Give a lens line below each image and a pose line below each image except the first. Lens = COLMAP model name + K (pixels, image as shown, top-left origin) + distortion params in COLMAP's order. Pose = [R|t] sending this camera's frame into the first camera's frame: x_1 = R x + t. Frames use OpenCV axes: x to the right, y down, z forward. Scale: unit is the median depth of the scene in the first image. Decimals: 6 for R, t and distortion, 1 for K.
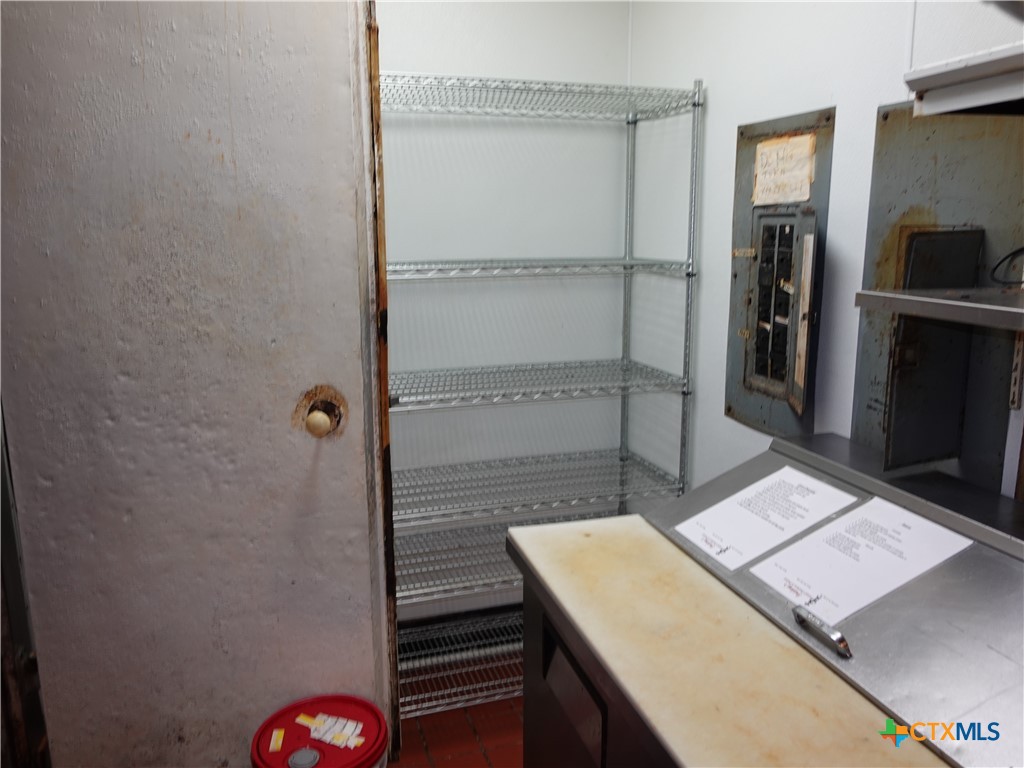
lens RADIAL K [[795.0, 0, 512.0], [0, 795.0, 384.0], [0, 0, 1]] dist [-0.005539, 0.002332]
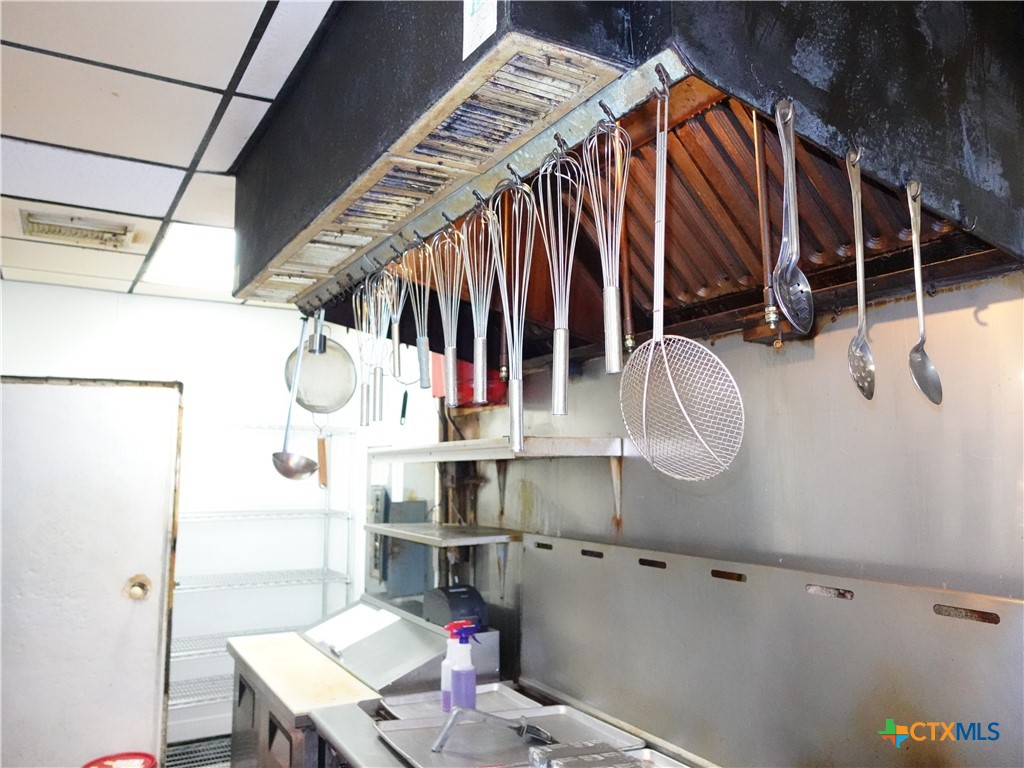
lens RADIAL K [[795.0, 0, 512.0], [0, 795.0, 384.0], [0, 0, 1]] dist [-0.005539, 0.002332]
pose [[0.974811, 0.032450, 0.220659, 0.216568], [0.035289, 0.954456, -0.296258, 0.165985], [-0.220223, 0.296583, 0.929269, -1.190862]]
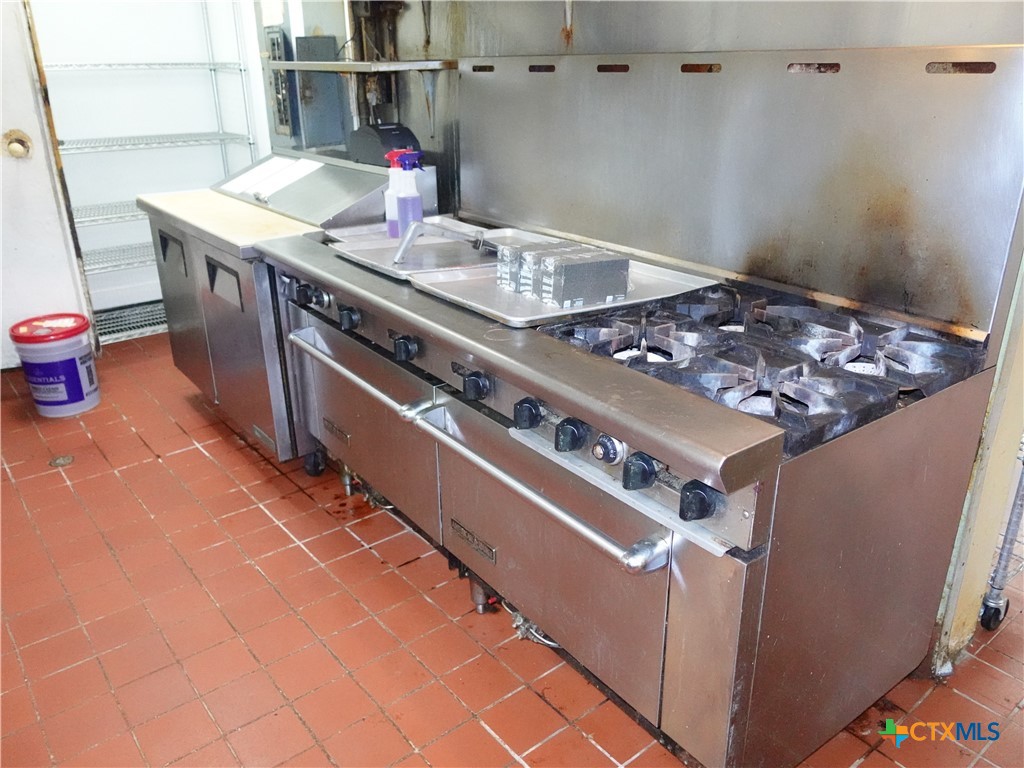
lens RADIAL K [[795.0, 0, 512.0], [0, 795.0, 384.0], [0, 0, 1]] dist [-0.005539, 0.002332]
pose [[0.930941, -0.137453, 0.338312, 0.118513], [0.072198, 0.977447, 0.198457, 0.280631], [-0.357960, -0.160326, 0.919870, -1.105909]]
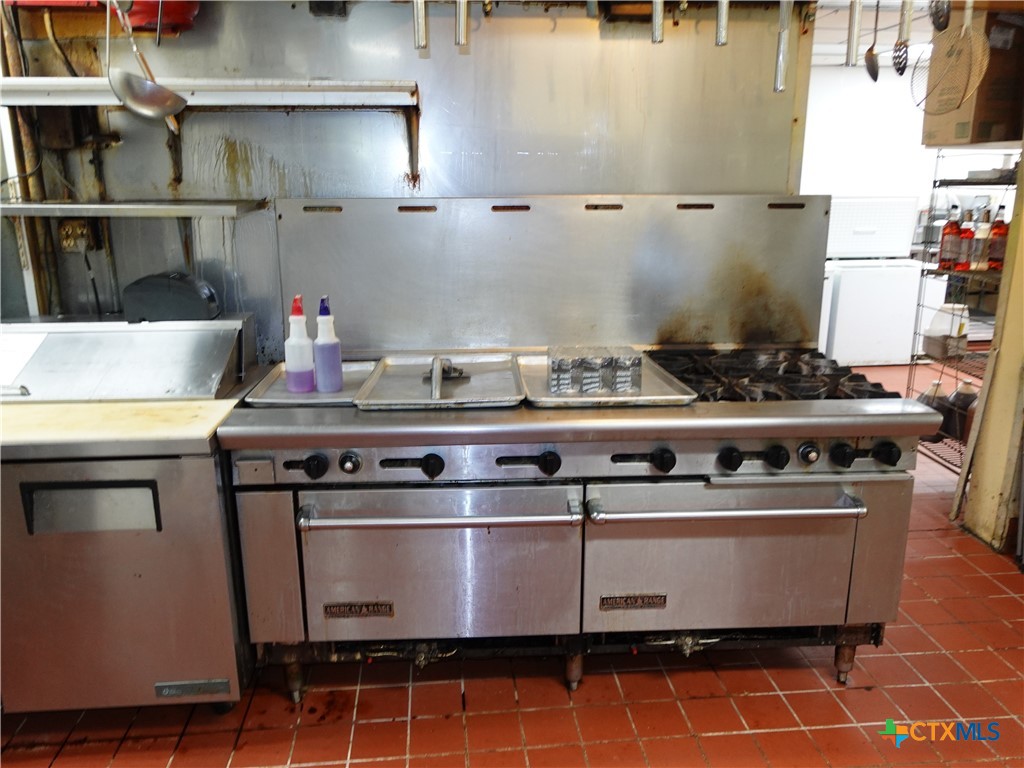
lens RADIAL K [[795.0, 0, 512.0], [0, 795.0, 384.0], [0, 0, 1]] dist [-0.005539, 0.002332]
pose [[0.205001, -0.246324, 0.947259, -0.685249], [0.189346, 0.959511, 0.208533, 0.083114], [-0.960272, 0.136611, 0.243341, -0.344721]]
